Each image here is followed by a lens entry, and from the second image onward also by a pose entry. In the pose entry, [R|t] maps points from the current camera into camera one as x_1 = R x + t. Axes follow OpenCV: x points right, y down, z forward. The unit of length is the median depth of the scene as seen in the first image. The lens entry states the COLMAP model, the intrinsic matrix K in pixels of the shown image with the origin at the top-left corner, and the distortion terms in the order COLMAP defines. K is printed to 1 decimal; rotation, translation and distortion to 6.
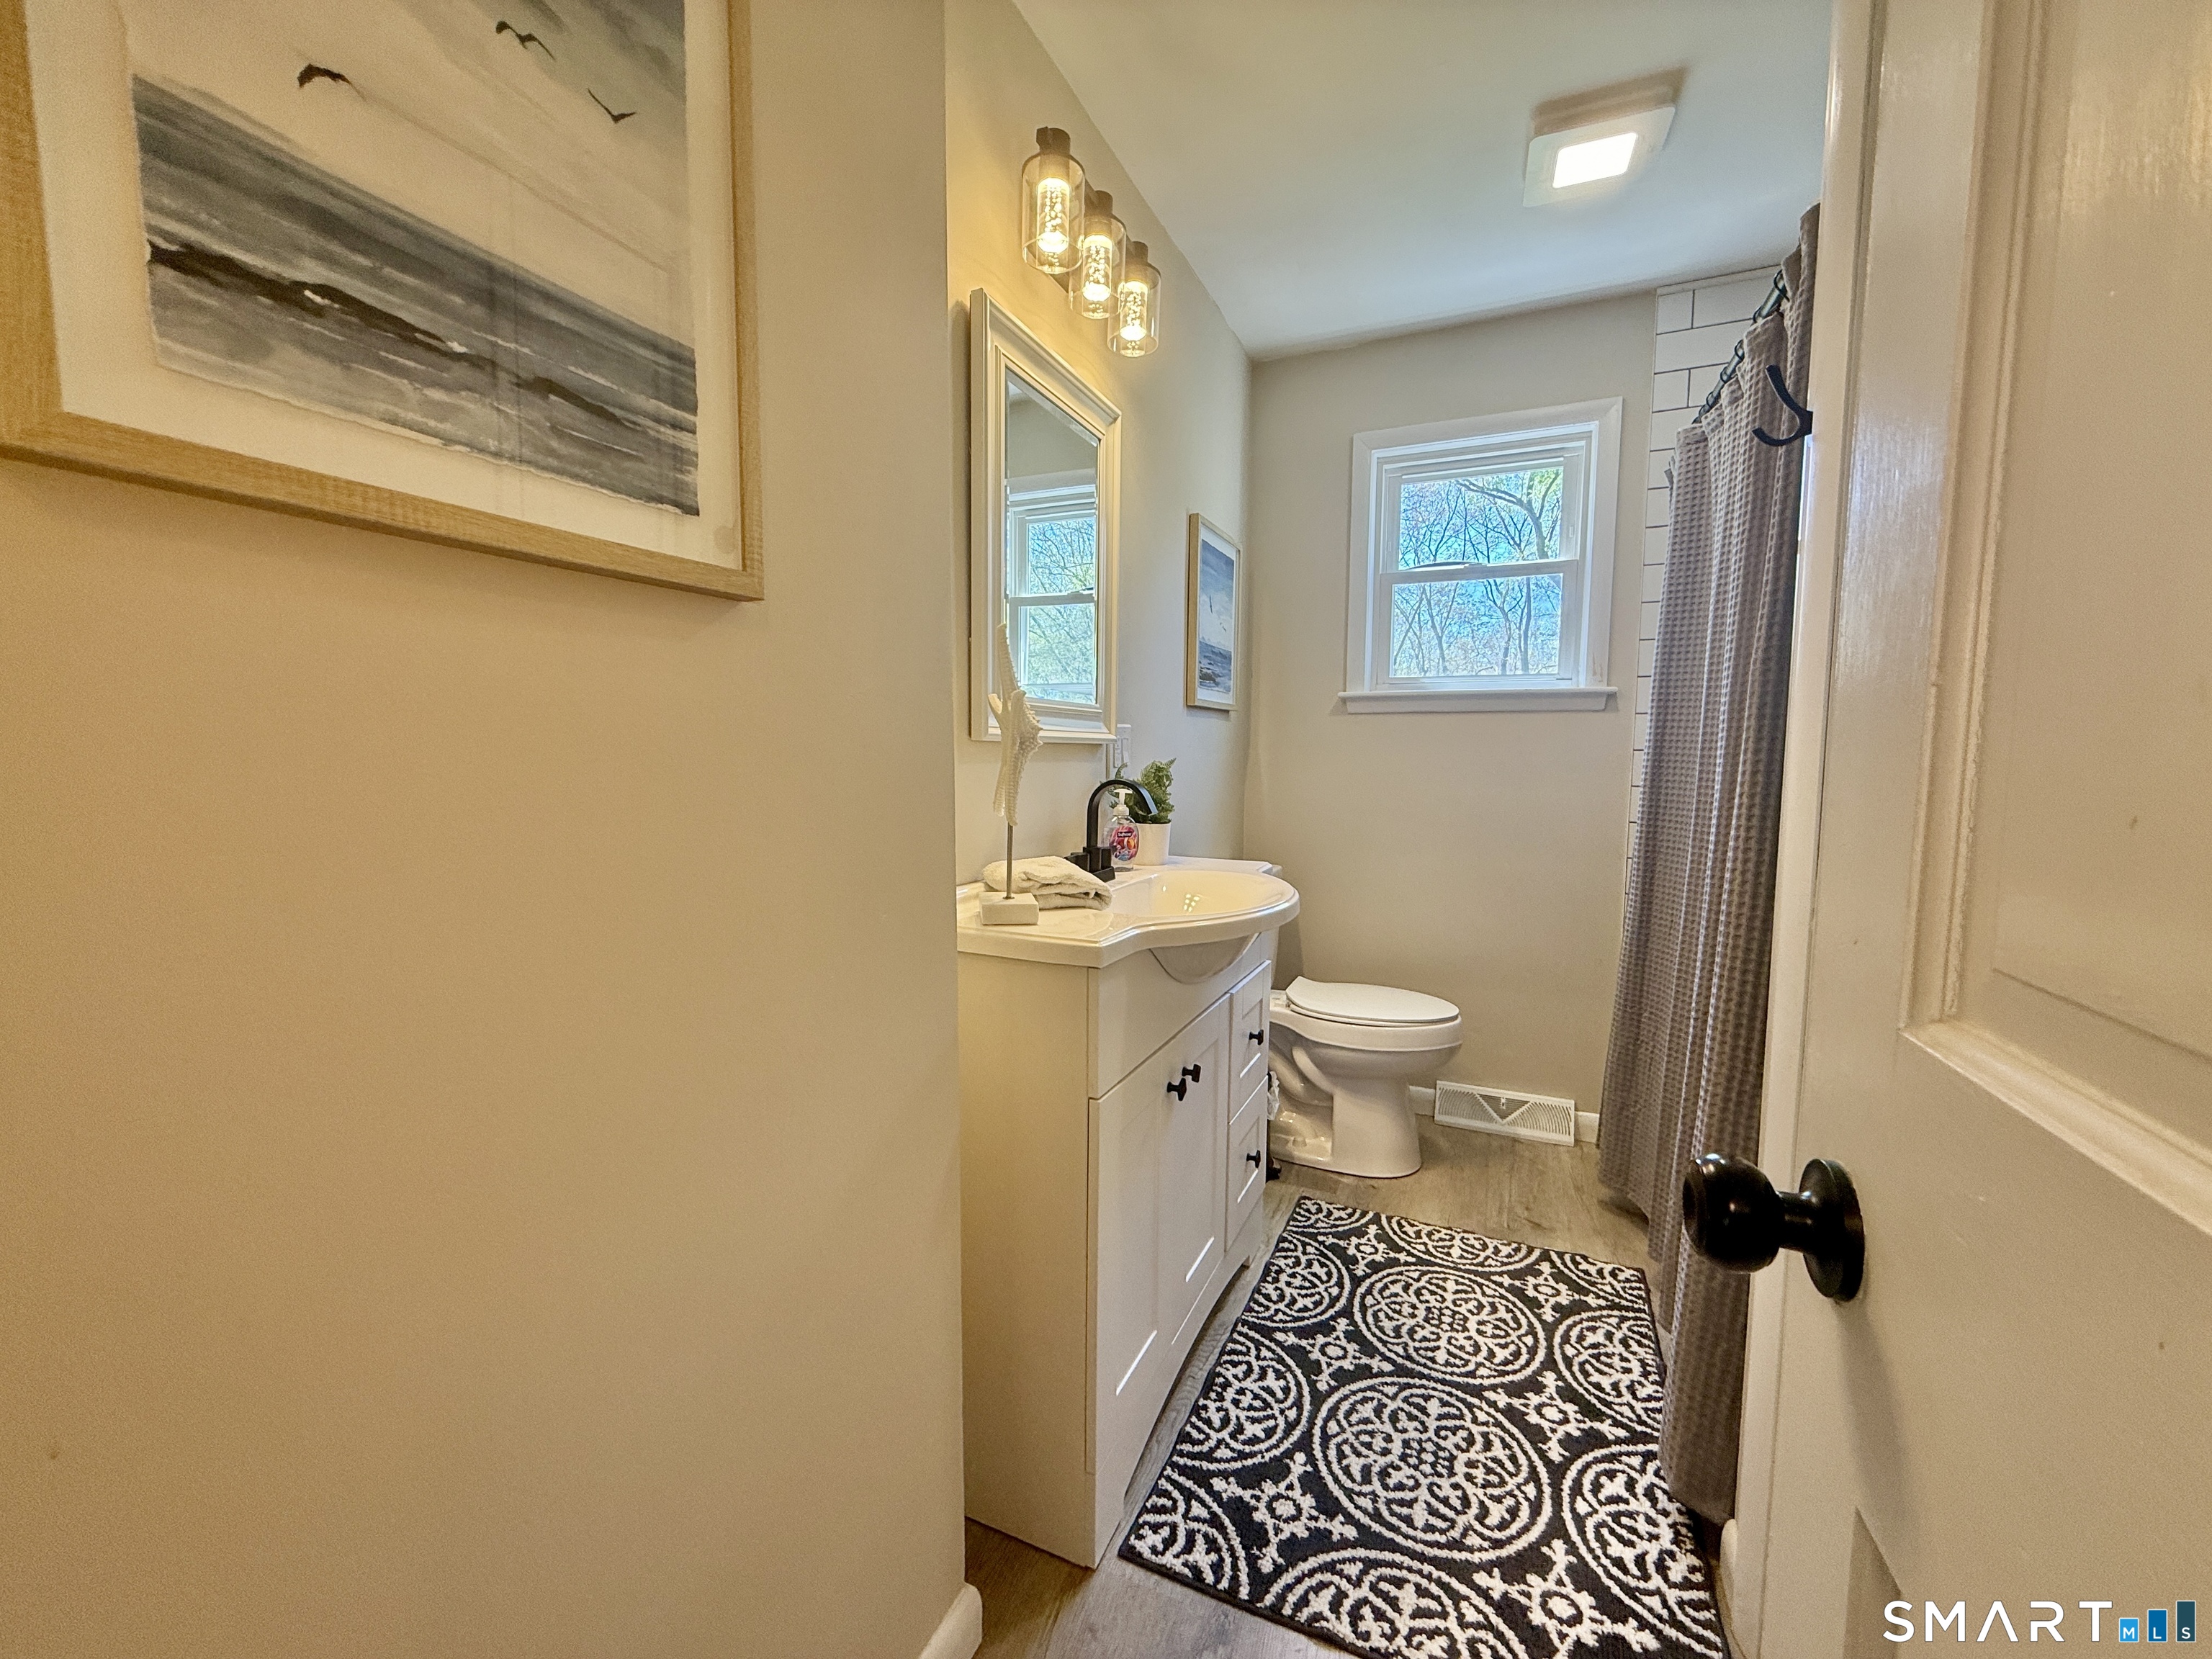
lens RADIAL K [[878.7, 0, 1108.2], [0, 878.7, 825.3], [0, 0, 1]] dist [0.000168, -0.000475]
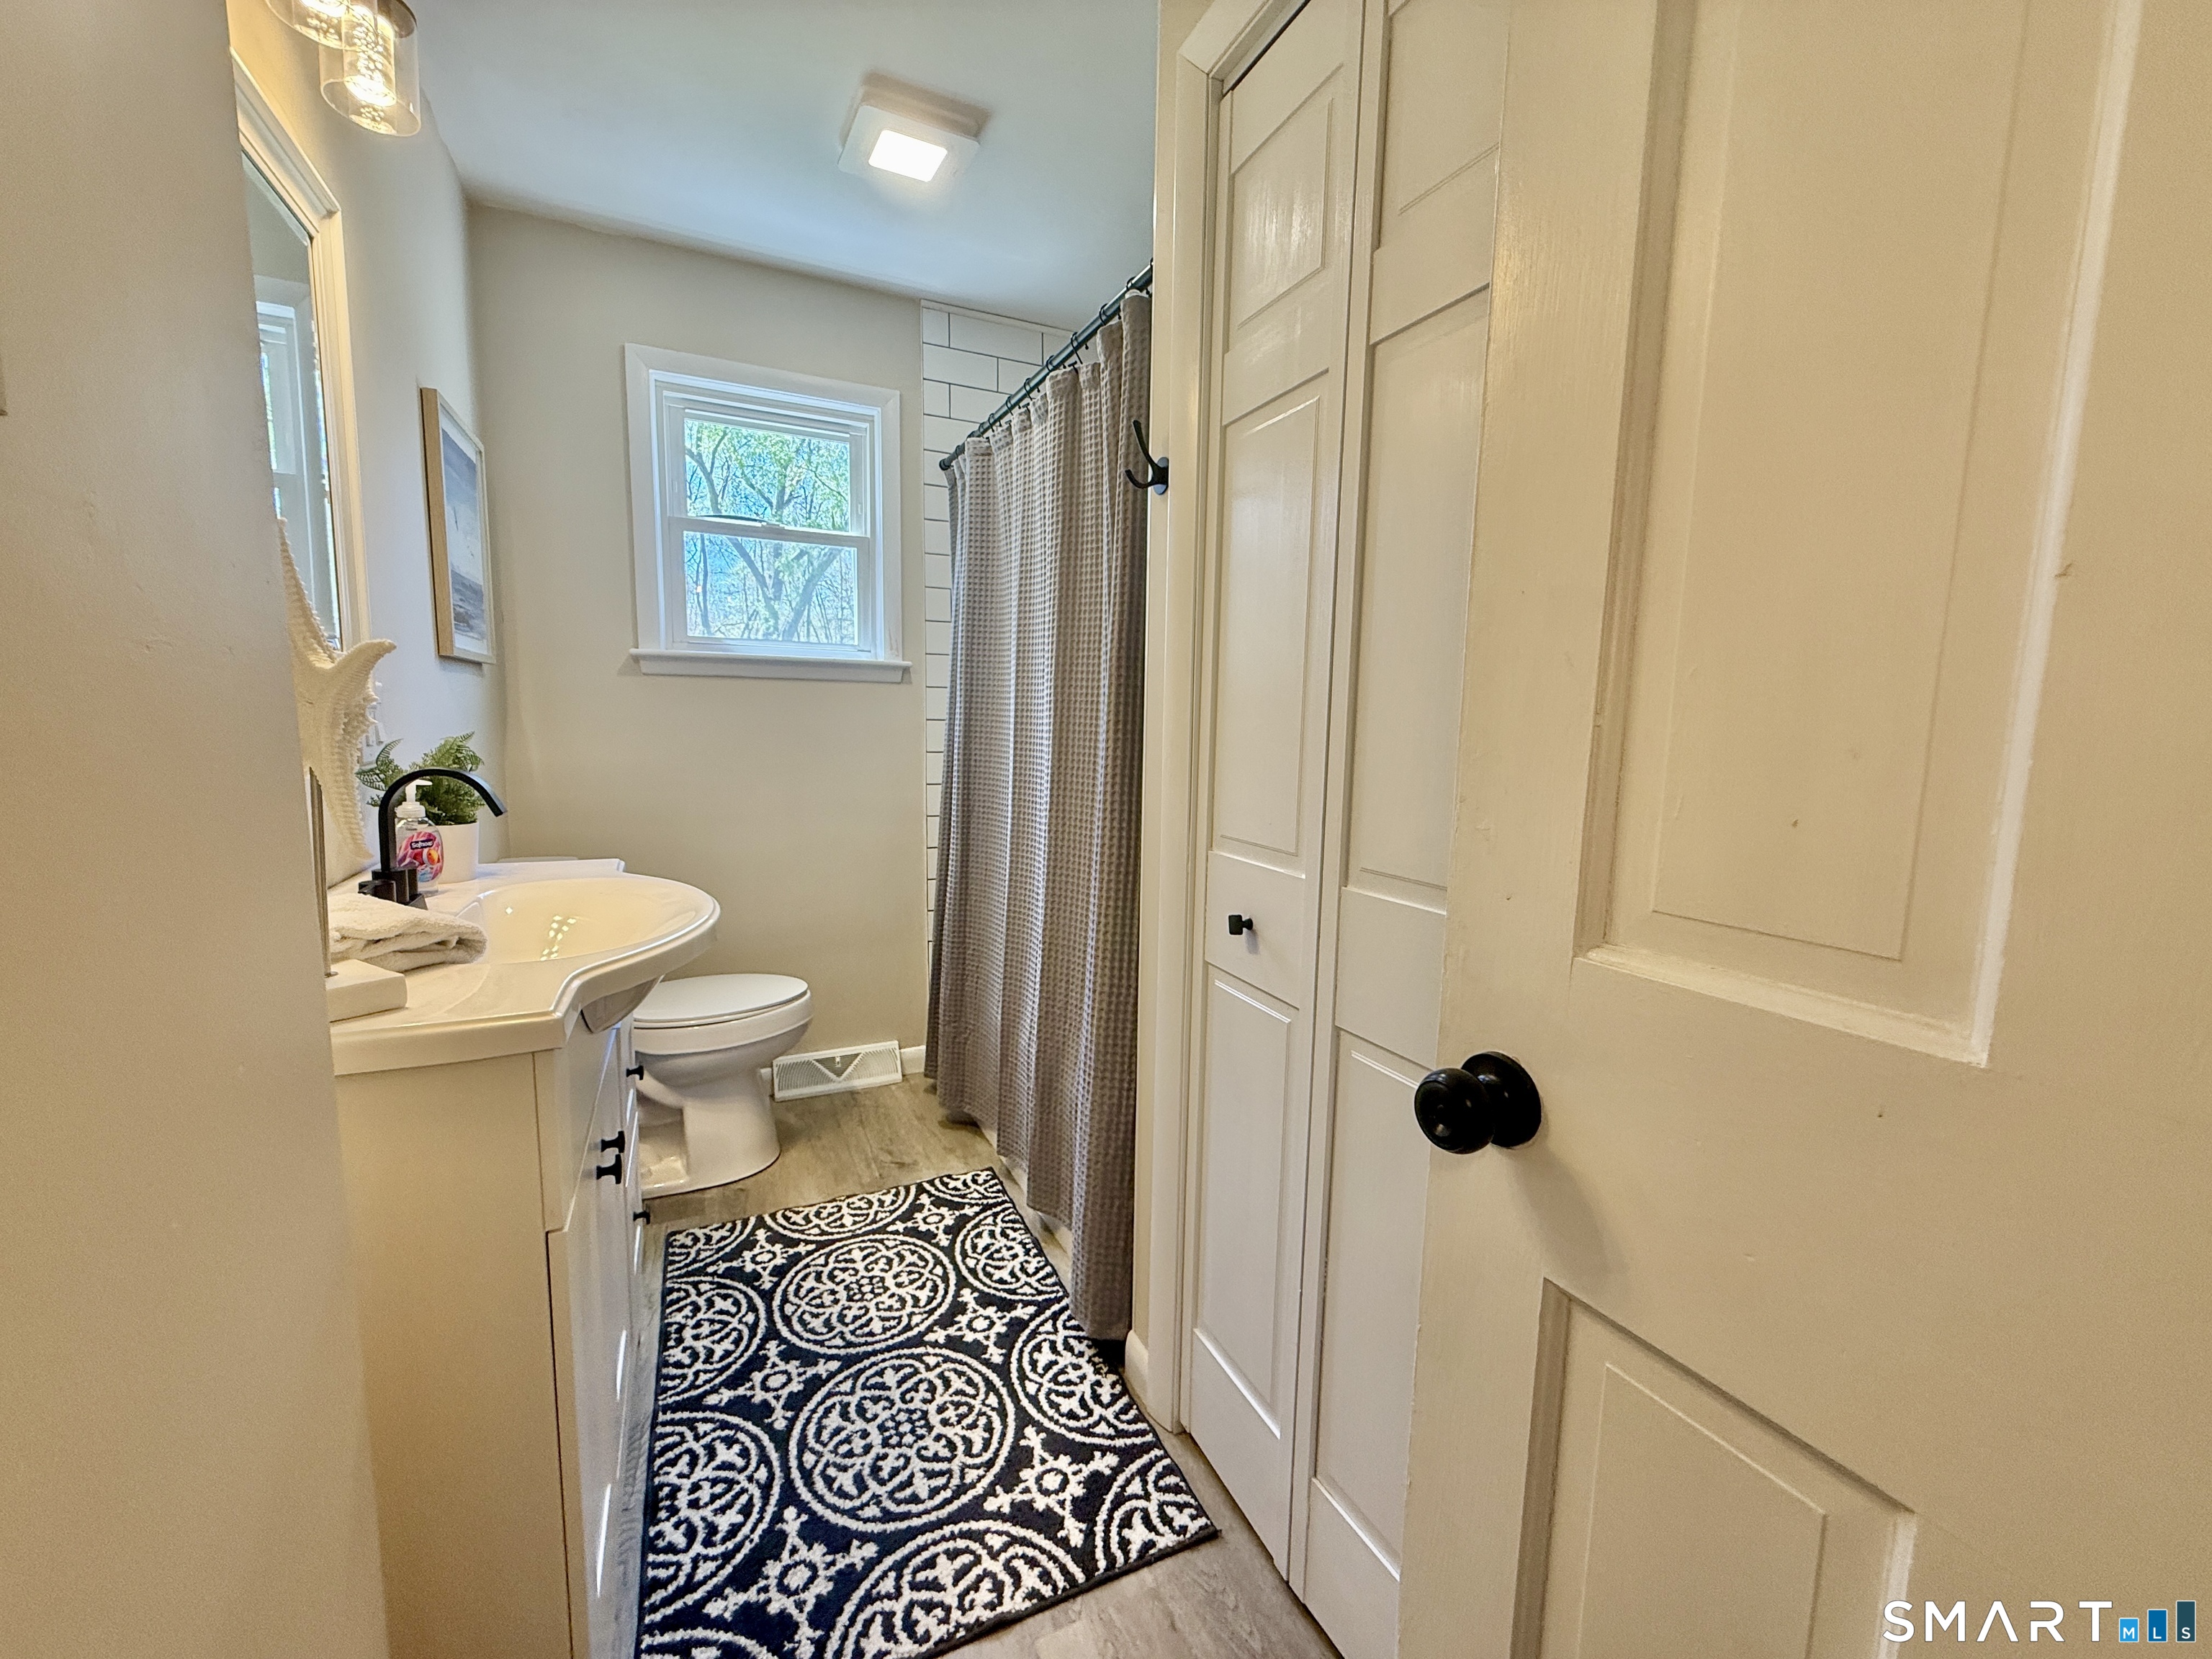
lens RADIAL K [[878.7, 0, 1104.7], [0, 878.7, 826.2], [0, 0, 1]] dist [0.000168, -0.000475]
pose [[0.650120, -0.085551, 0.755000, -0.162732], [0.047565, 0.996275, 0.071933, -0.029898], [-0.758341, -0.010854, 0.651768, 0.143764]]
